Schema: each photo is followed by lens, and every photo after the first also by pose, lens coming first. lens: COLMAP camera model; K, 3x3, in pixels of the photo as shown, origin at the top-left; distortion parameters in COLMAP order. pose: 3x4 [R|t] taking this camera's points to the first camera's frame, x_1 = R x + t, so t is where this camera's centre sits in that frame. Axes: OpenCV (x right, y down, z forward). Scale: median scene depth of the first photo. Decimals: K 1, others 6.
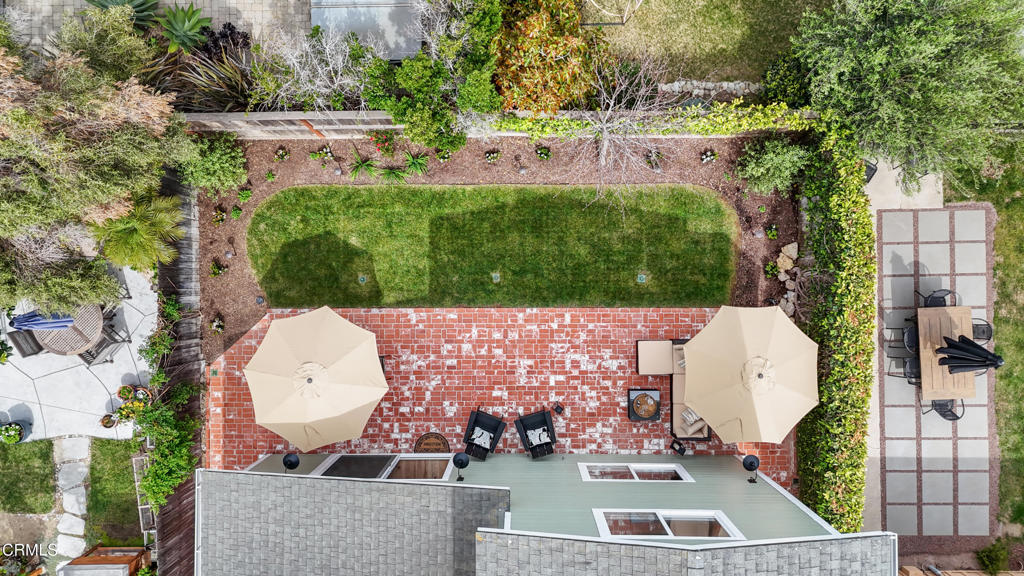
lens RADIAL K [[734.5, 0, 512.0], [0, 734.5, 288.0], [0, 0, 1]] dist [0.028229, -0.002843]
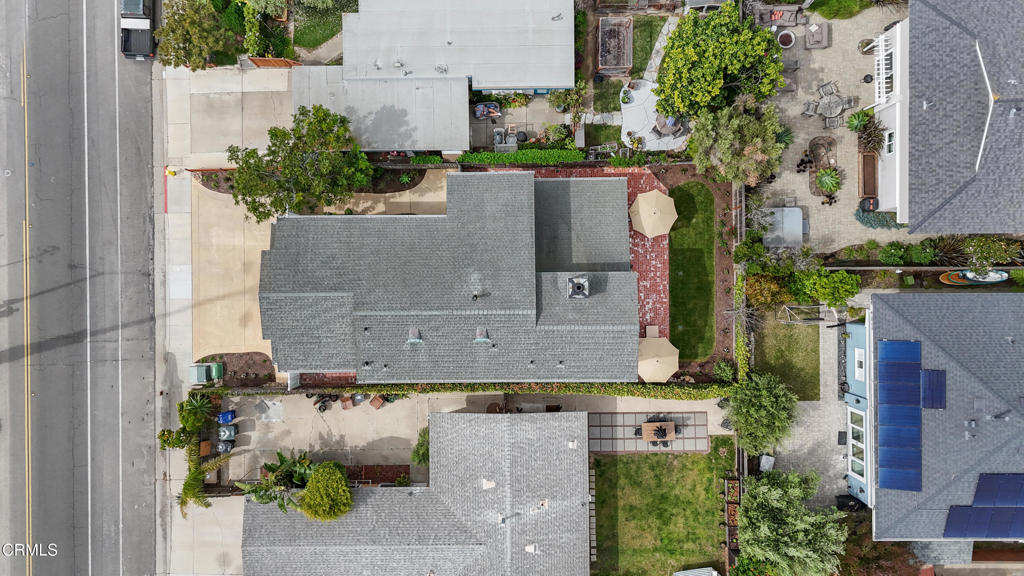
lens RADIAL K [[708.3, 0, 512.0], [0, 708.3, 288.0], [0, 0, 1]] dist [0.049257, 0.000017]
pose [[0.007039, 0.999801, 0.018682, -0.021475], [-0.999692, 0.006592, 0.023914, 0.555763], [0.023786, -0.018845, 0.999539, -1.664148]]
